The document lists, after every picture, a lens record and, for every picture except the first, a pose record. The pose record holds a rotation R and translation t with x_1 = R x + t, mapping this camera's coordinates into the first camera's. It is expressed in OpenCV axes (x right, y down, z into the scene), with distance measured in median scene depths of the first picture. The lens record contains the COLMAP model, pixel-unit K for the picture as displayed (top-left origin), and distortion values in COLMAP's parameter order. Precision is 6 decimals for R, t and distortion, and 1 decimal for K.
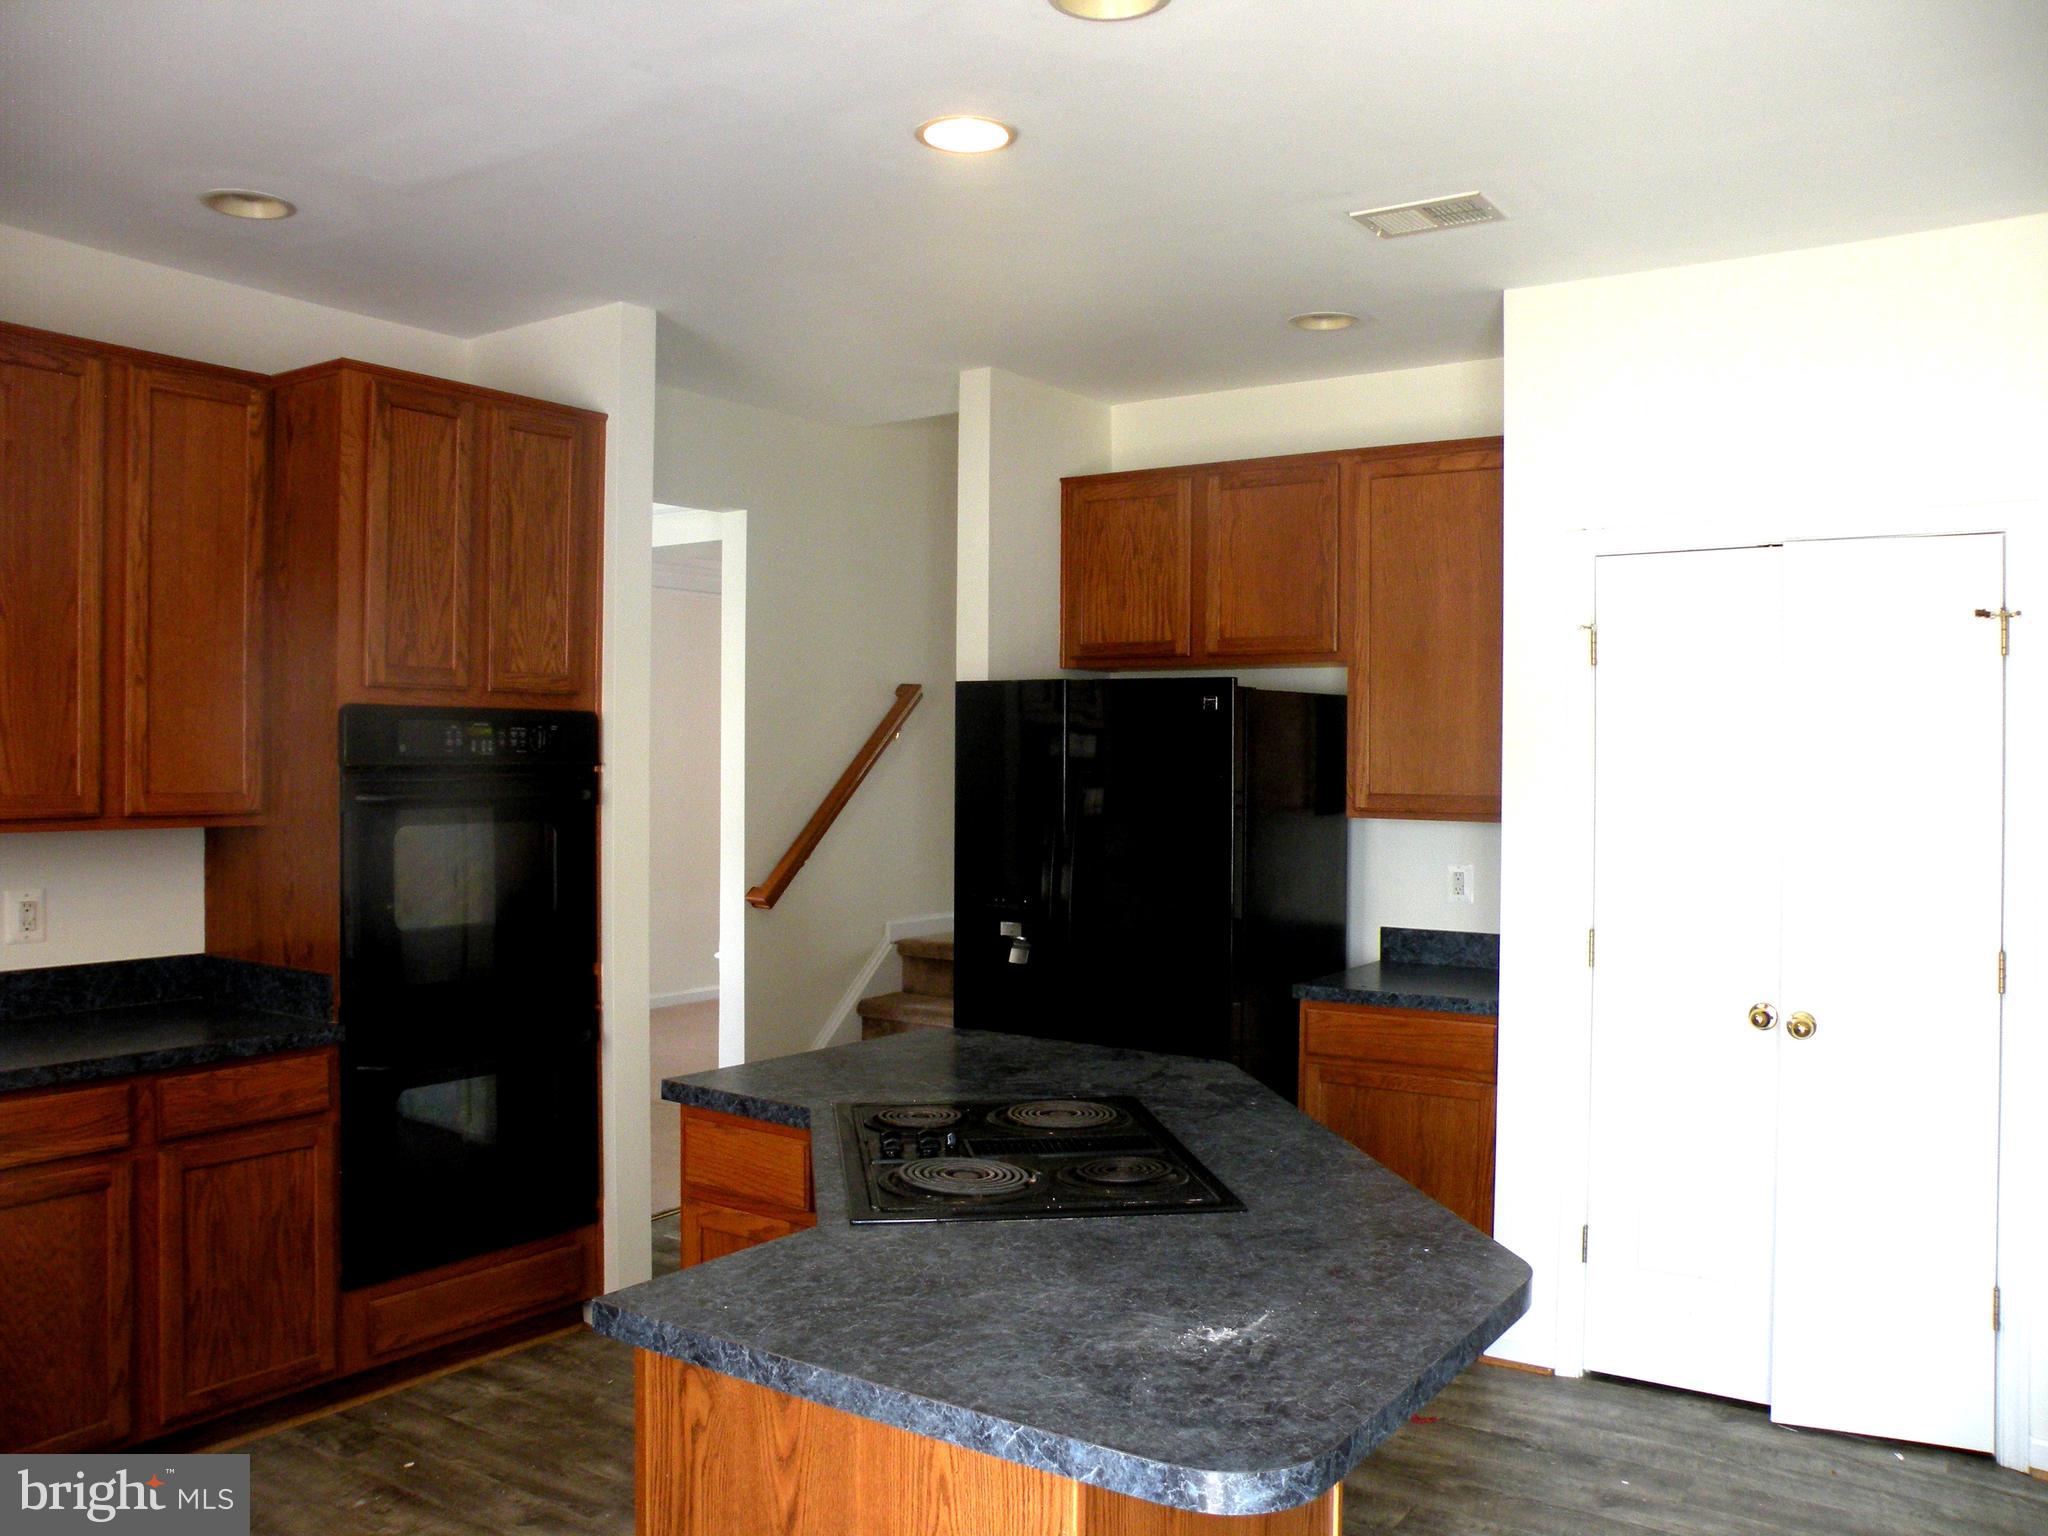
lens RADIAL K [[1662.8, 0, 1028.3], [0, 1662.8, 775.8], [0, 0, 1]] dist [-0.148546, 0.138204]
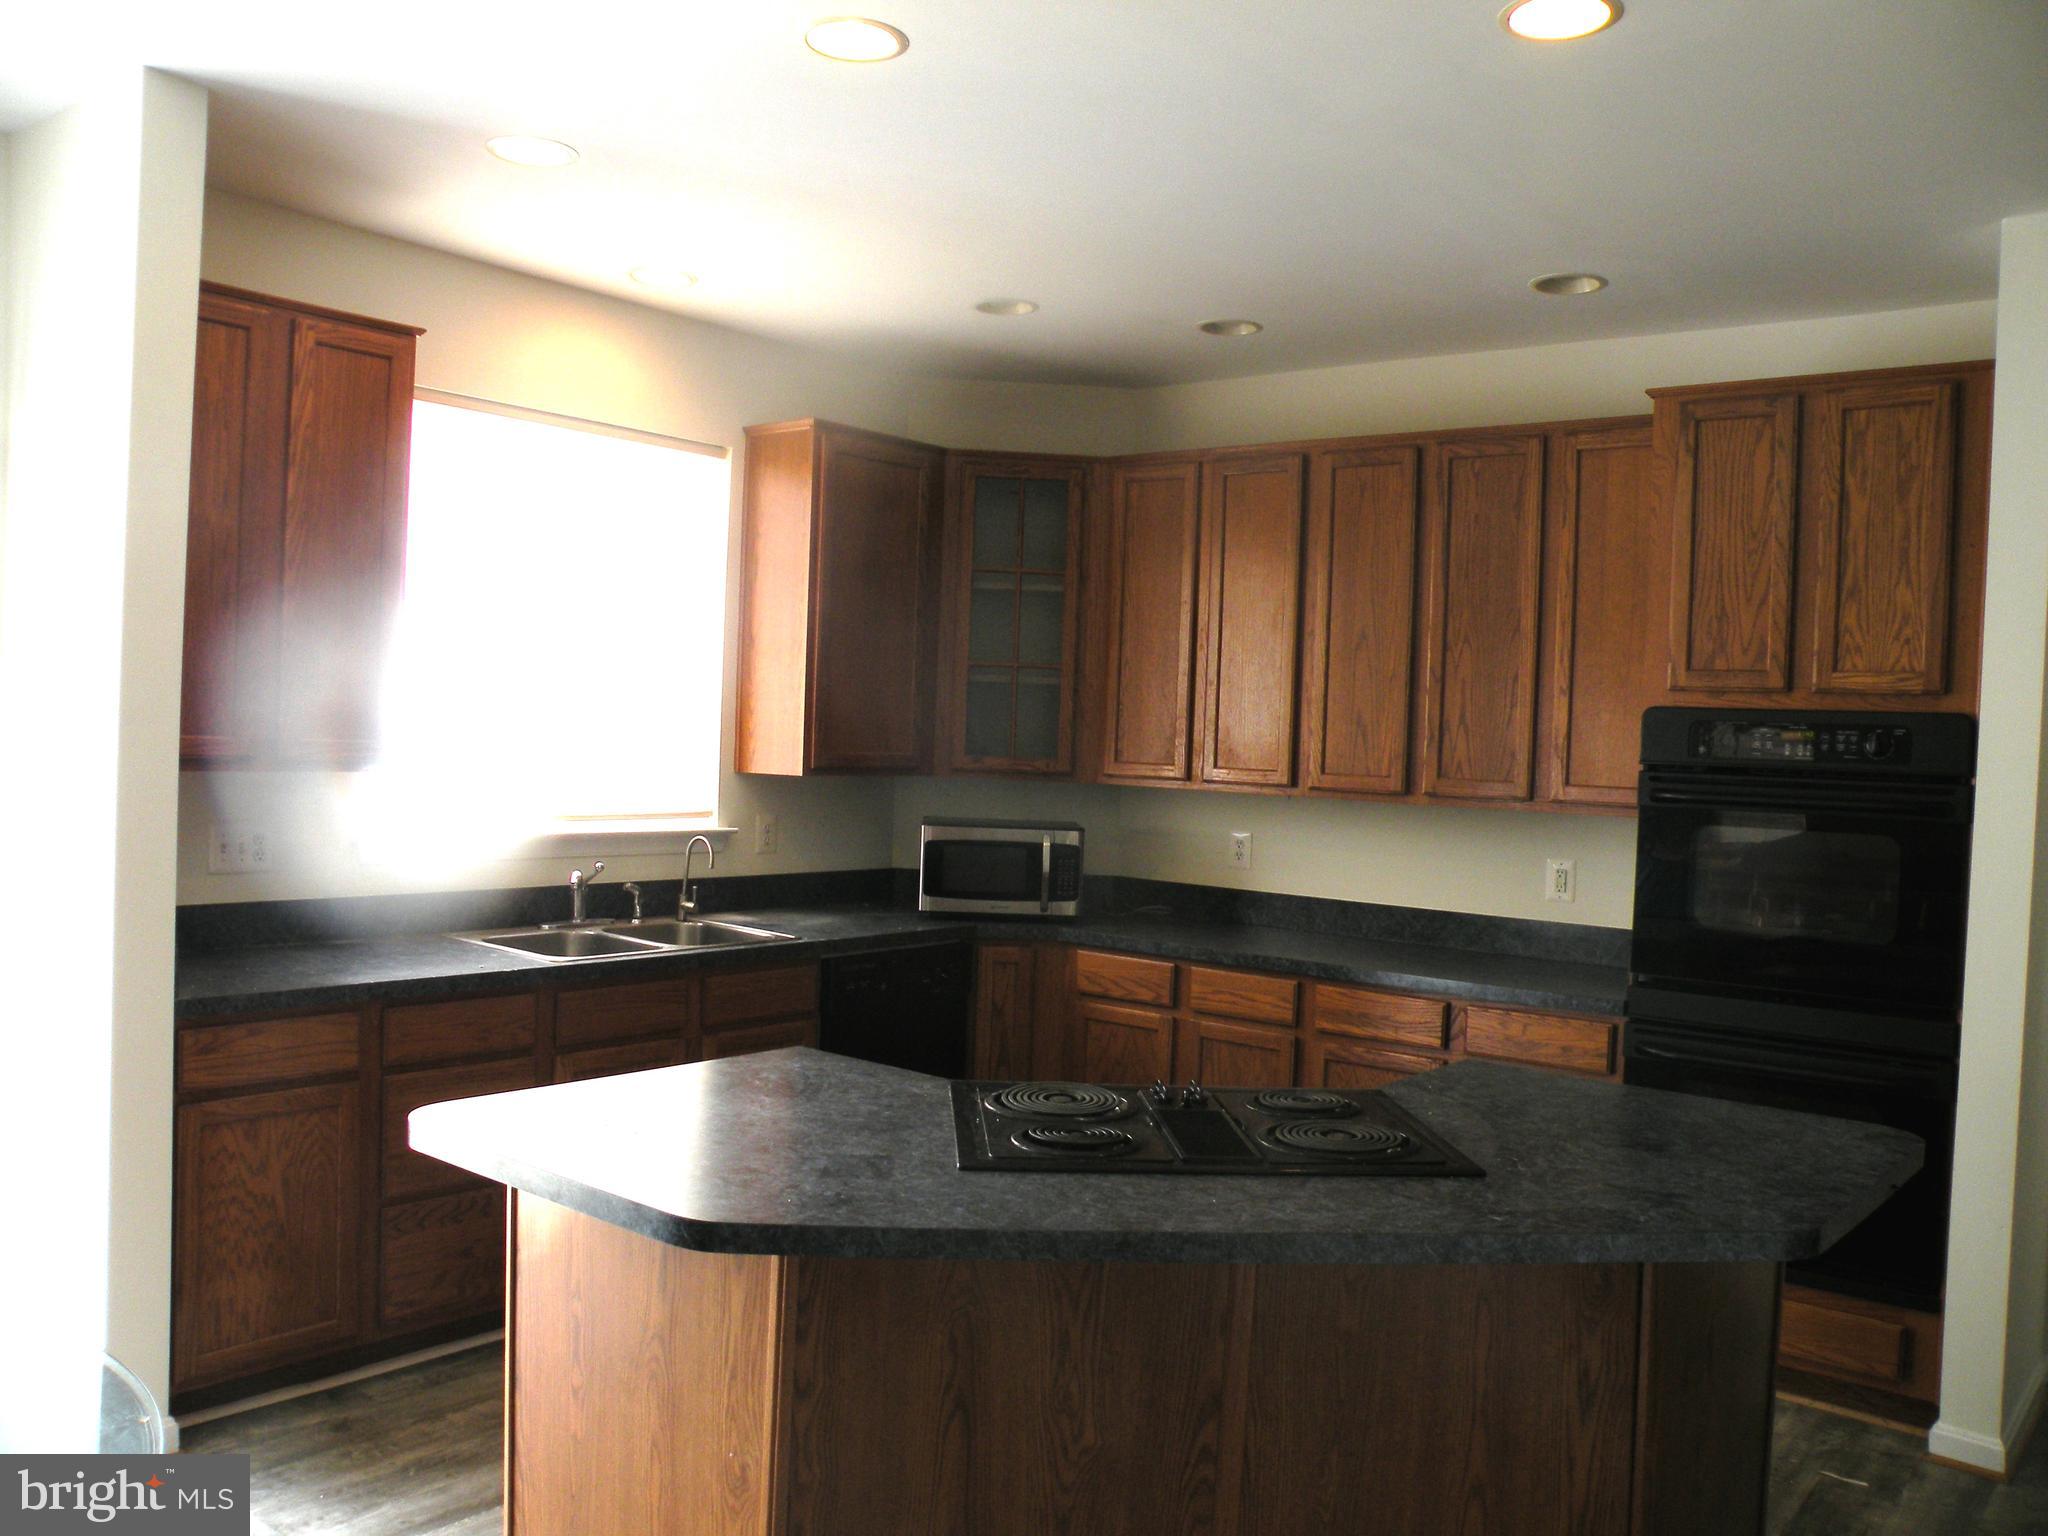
lens RADIAL K [[1662.8, 0, 1056.1], [0, 1662.8, 764.1], [0, 0, 1]] dist [-0.148546, 0.138204]
pose [[-0.058104, 0.007419, -0.998283, 0.649980], [-0.050743, 0.998658, 0.010375, 0.002355], [0.997020, 0.051259, -0.057650, 0.634115]]
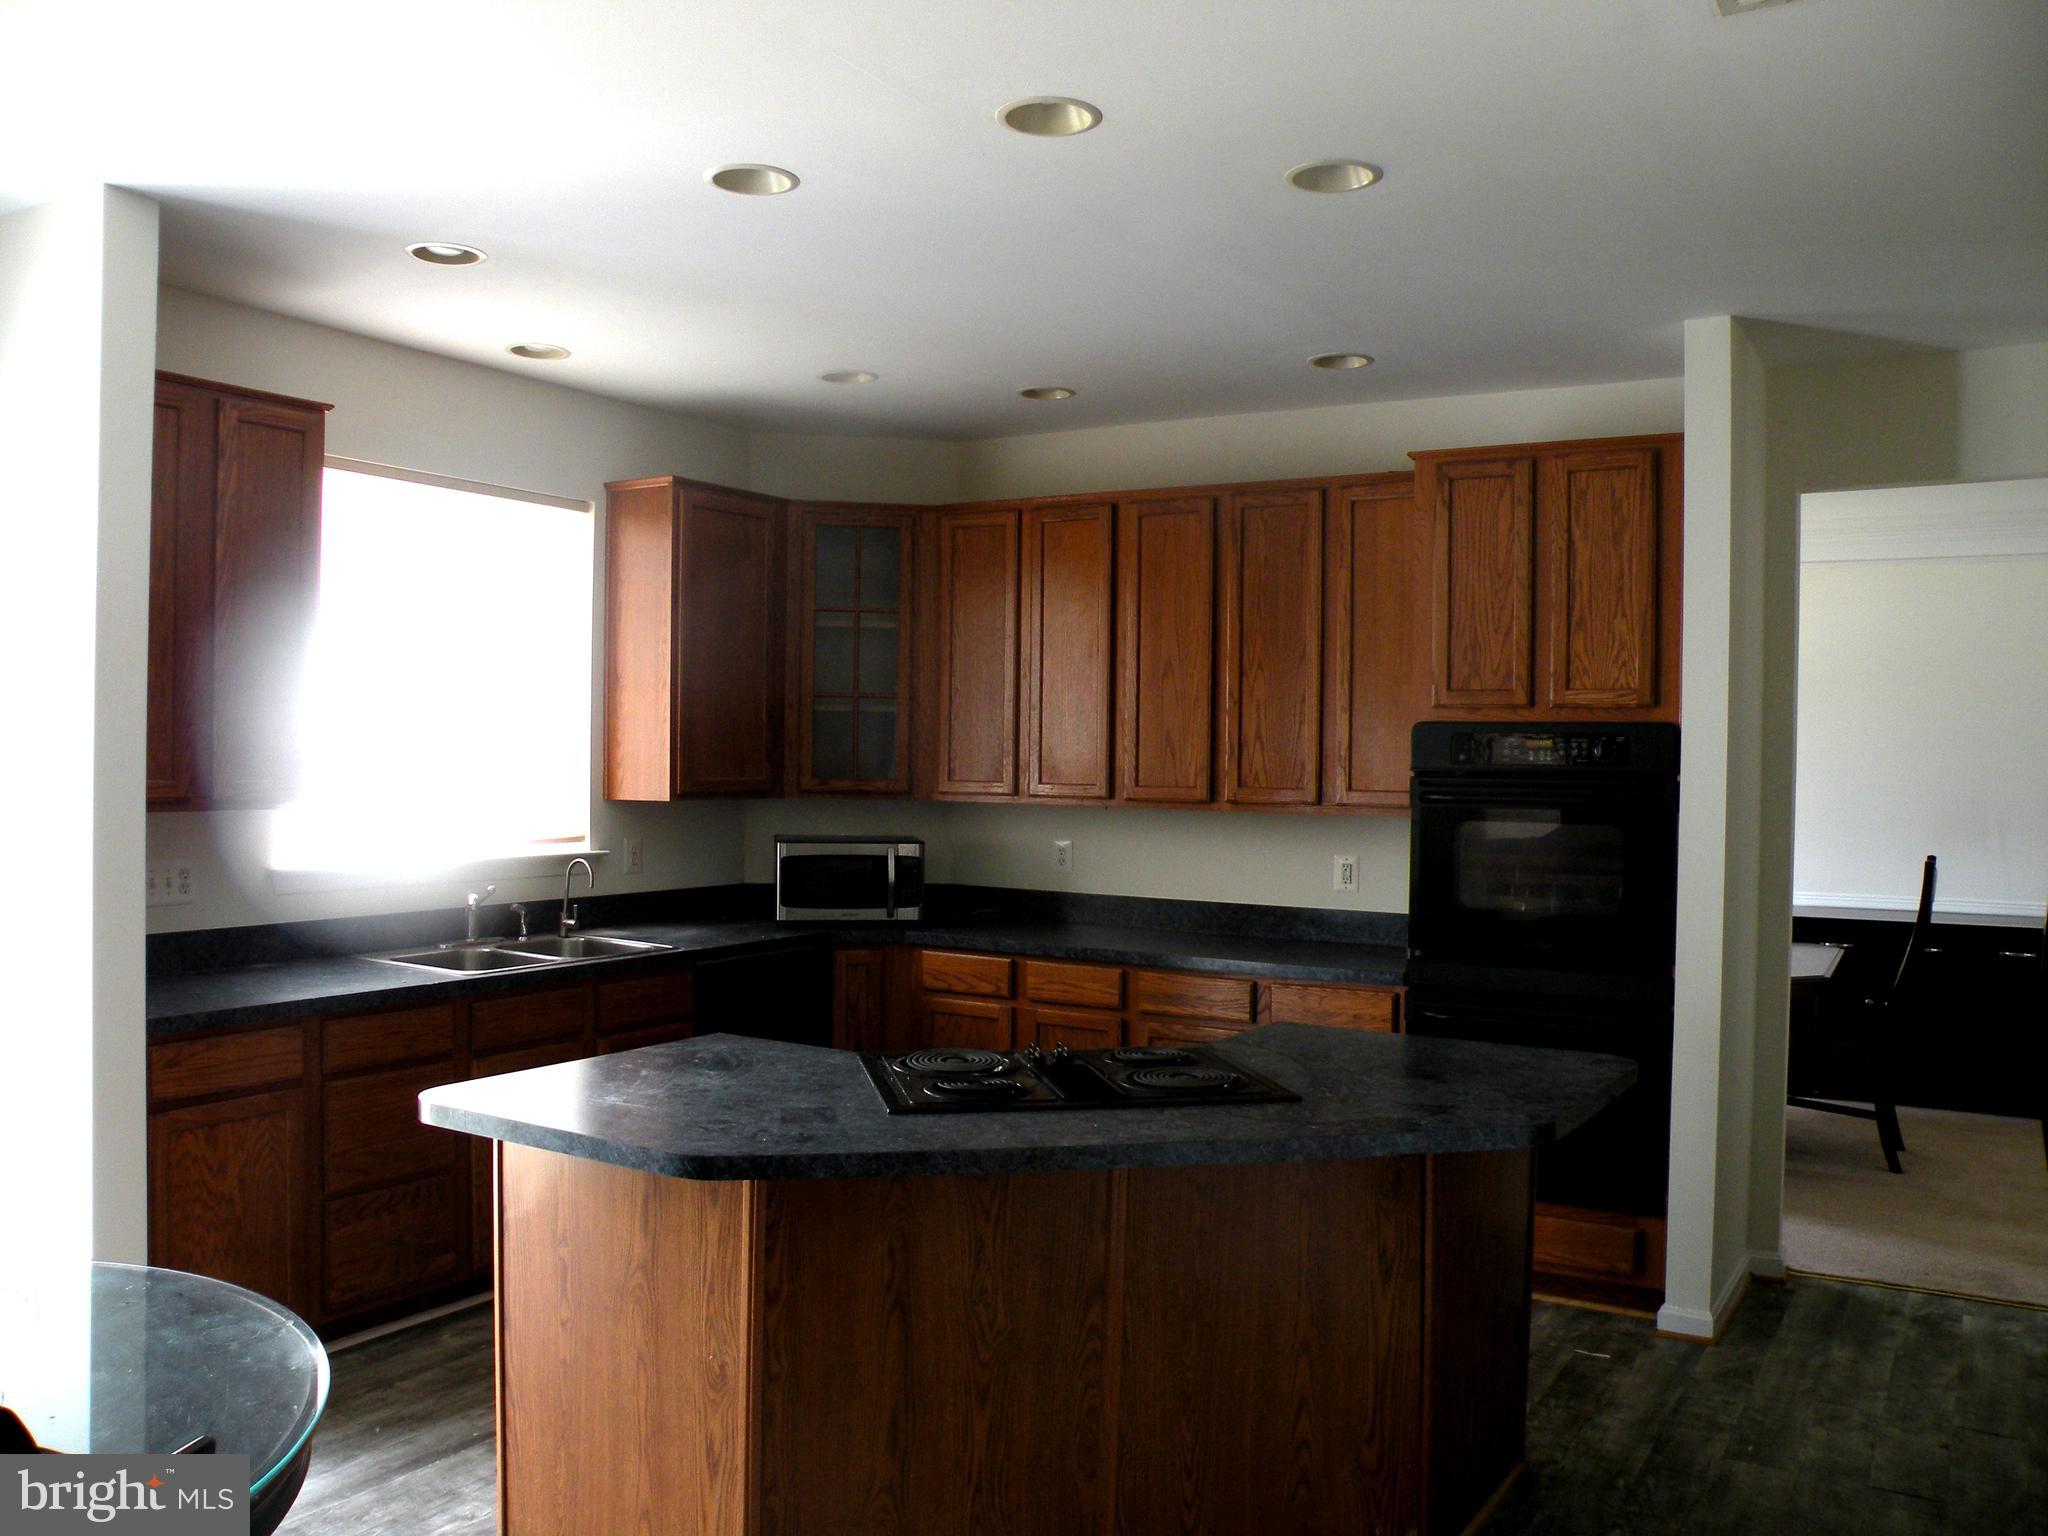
lens RADIAL K [[1662.8, 0, 1054.3], [0, 1662.8, 760.8], [0, 0, 1]] dist [-0.148546, 0.138204]
pose [[0.071374, -0.003440, -0.997444, 0.801946], [-0.024365, 0.999690, -0.005192, -0.000295], [0.997152, 0.024673, 0.071268, 0.590798]]
